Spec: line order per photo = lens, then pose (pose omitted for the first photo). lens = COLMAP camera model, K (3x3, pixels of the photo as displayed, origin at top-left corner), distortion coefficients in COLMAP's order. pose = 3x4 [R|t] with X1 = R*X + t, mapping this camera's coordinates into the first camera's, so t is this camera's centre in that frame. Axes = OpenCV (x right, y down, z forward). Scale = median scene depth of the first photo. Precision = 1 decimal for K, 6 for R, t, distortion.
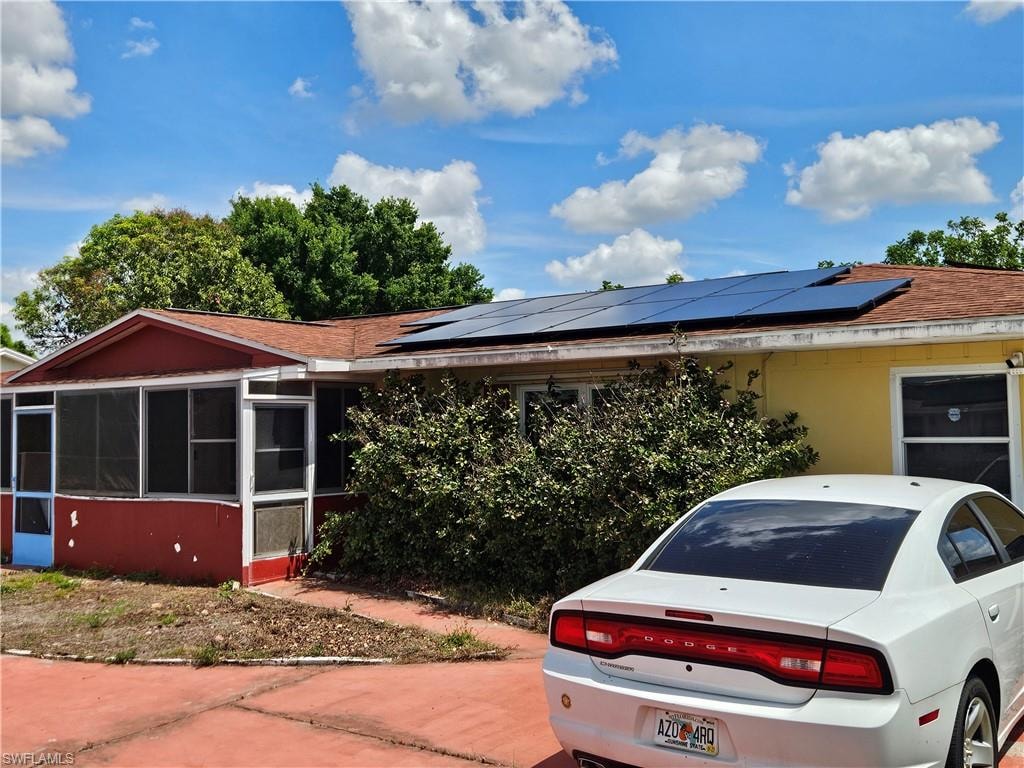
lens RADIAL K [[1104.2, 0, 512.0], [0, 1104.2, 384.0], [0, 0, 1]] dist [0.062318, -0.004896]
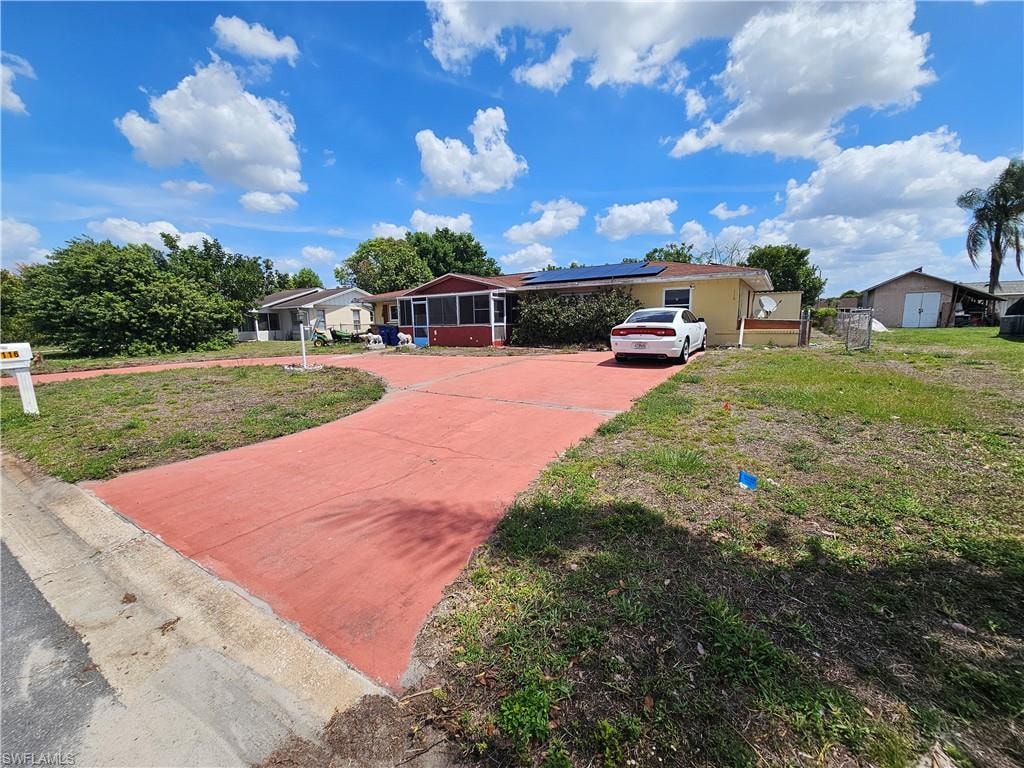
lens RADIAL K [[419.9, 0, 514.9], [0, 419.9, 388.5], [0, 0, 1]] dist [0.001103, 0.000380]
pose [[0.997977, -0.014808, 0.061833, -0.215995], [0.002482, 0.980834, 0.194831, 0.032392], [-0.063532, -0.194283, 0.978886, -0.391805]]
